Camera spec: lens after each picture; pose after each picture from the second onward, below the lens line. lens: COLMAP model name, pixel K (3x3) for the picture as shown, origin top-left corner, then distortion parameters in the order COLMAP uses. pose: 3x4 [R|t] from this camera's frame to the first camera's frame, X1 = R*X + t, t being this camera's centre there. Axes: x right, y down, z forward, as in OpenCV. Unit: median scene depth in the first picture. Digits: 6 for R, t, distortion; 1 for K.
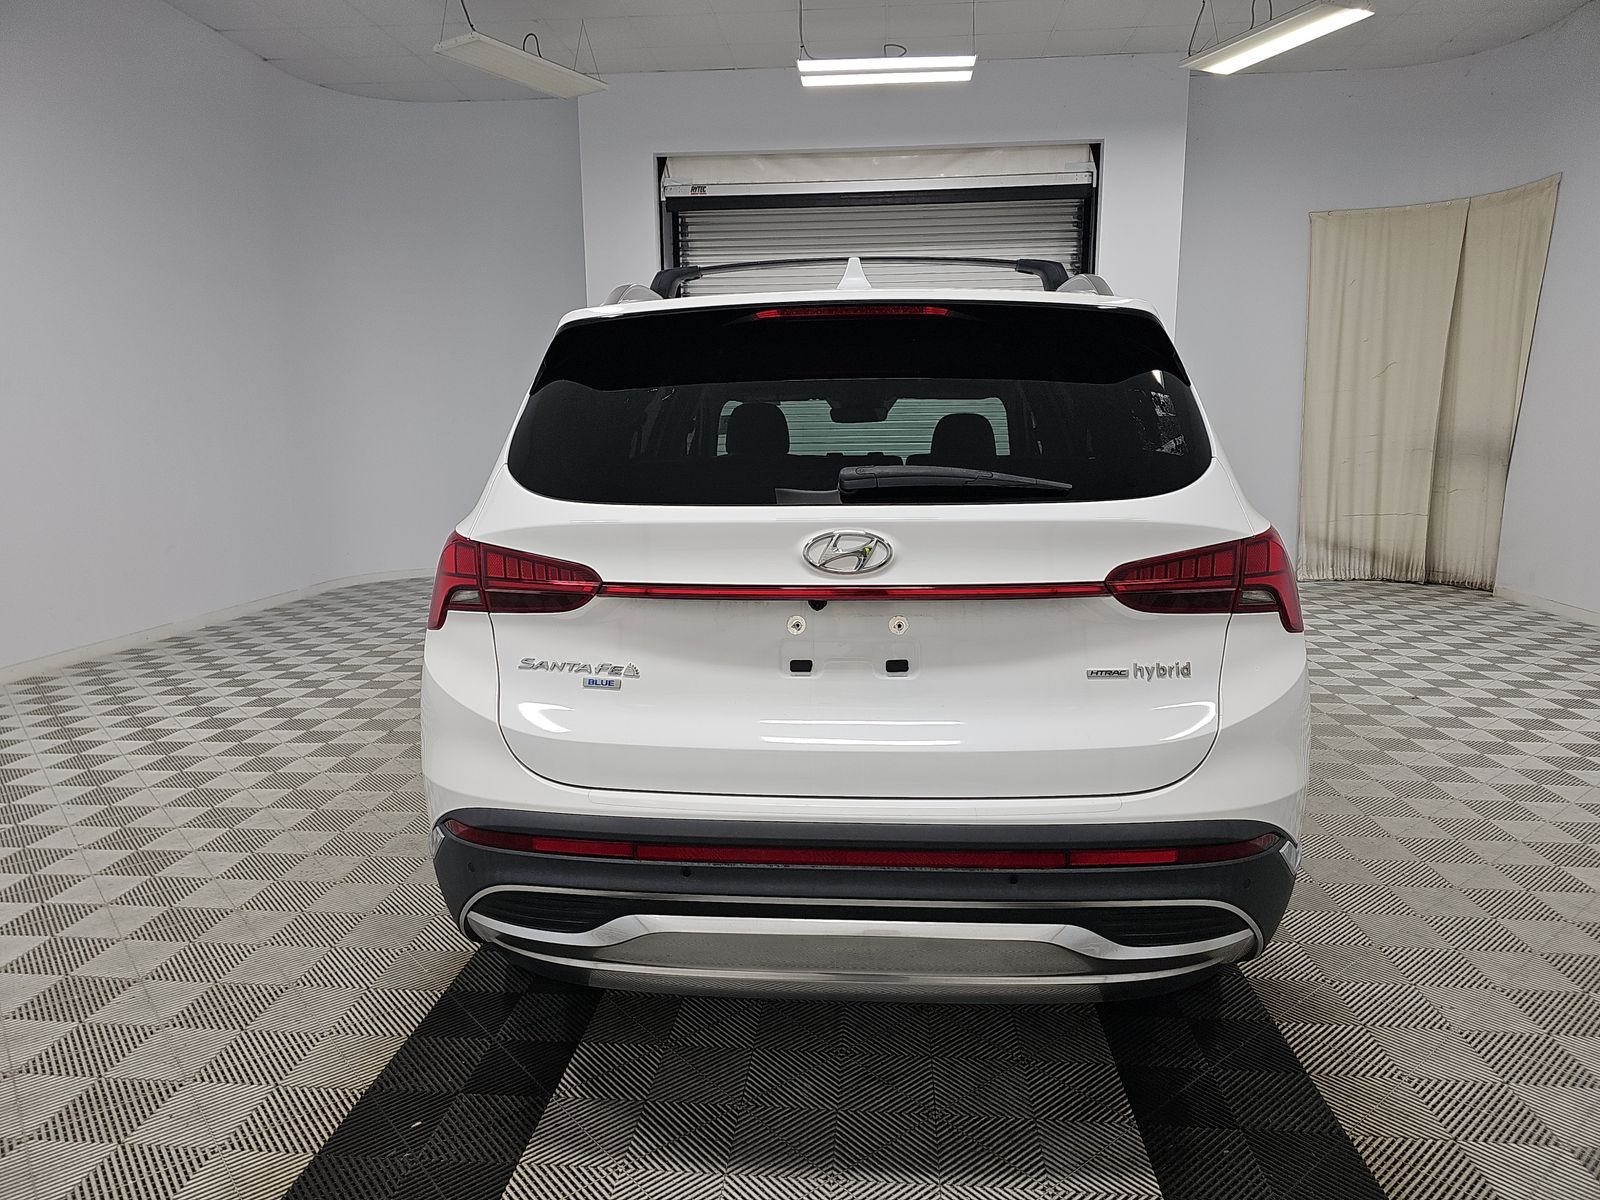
lens RADIAL K [[1044.4, 0, 802.1], [0, 1044.4, 601.2], [0, 0, 1]] dist [0.052720, -0.026998]
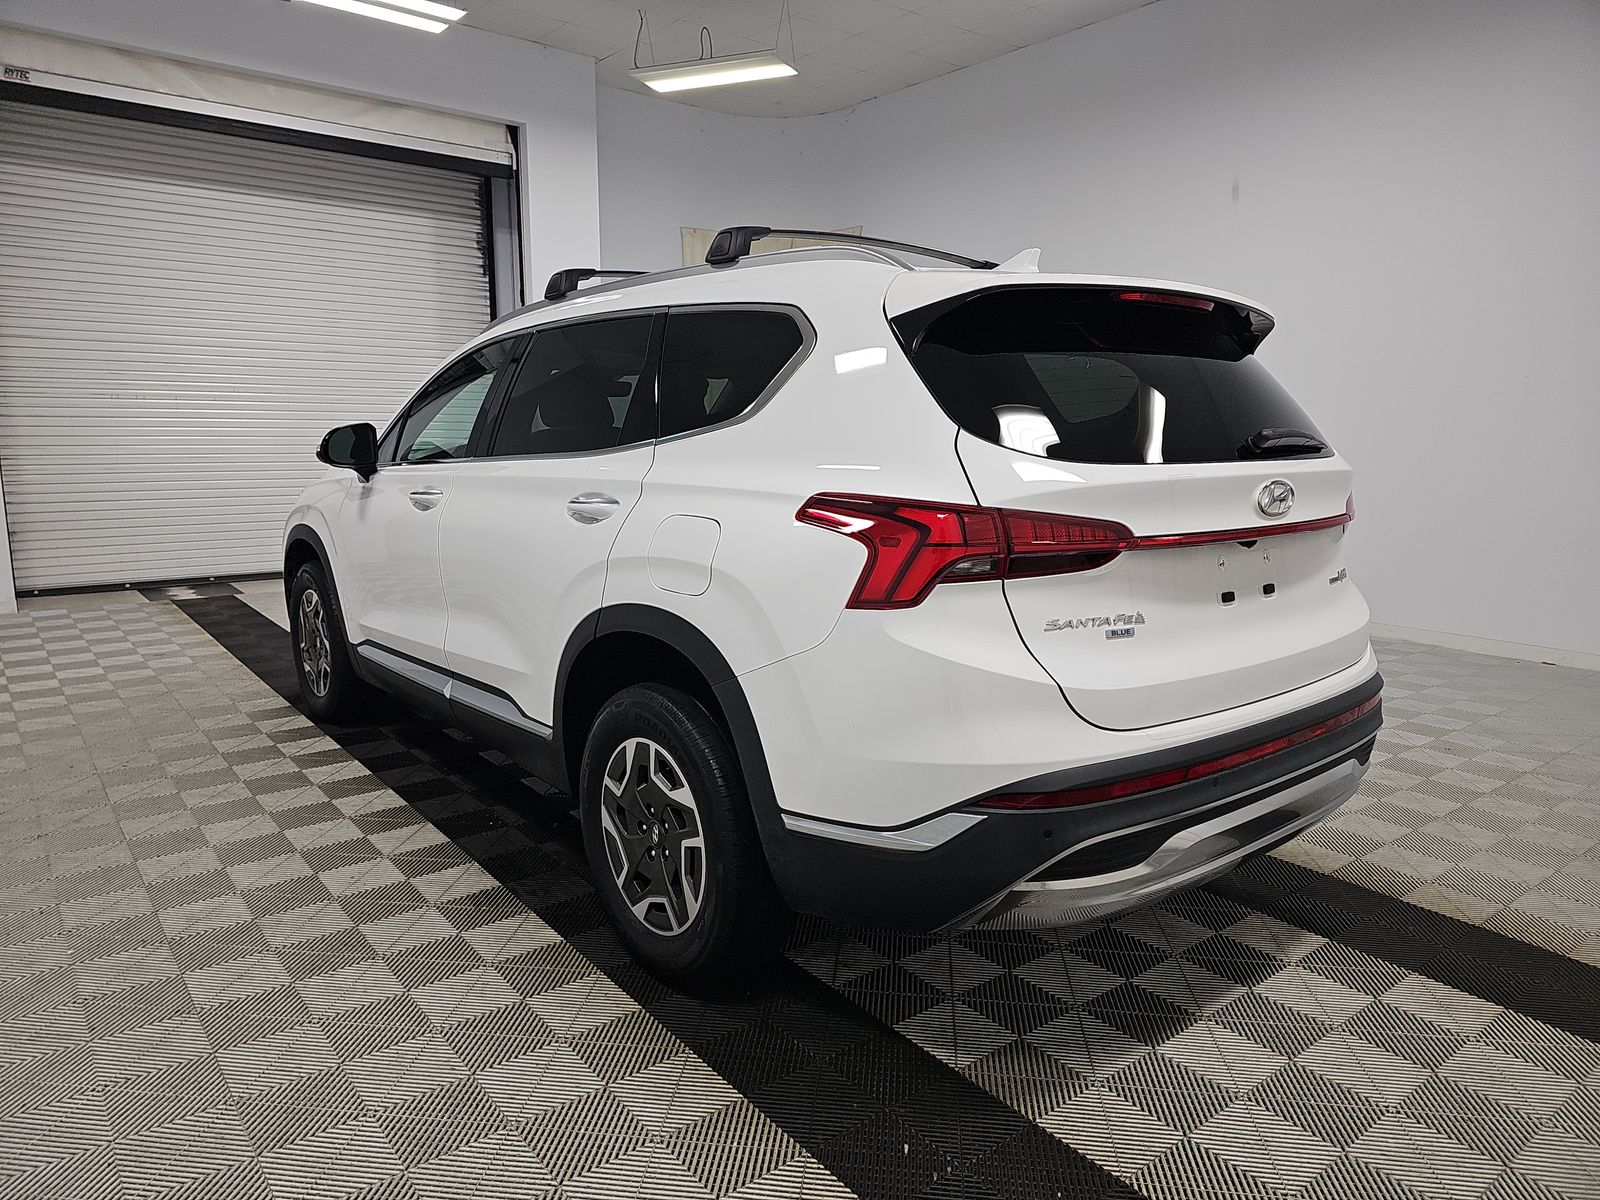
lens RADIAL K [[1044.4, 0, 802.1], [0, 1044.4, 601.2], [0, 0, 1]] dist [0.052720, -0.026998]
pose [[0.737828, -0.101028, 0.667386, -1.120335], [0.093368, 0.994506, 0.047323, -0.034361], [-0.668500, 0.027396, 0.743207, 0.409685]]
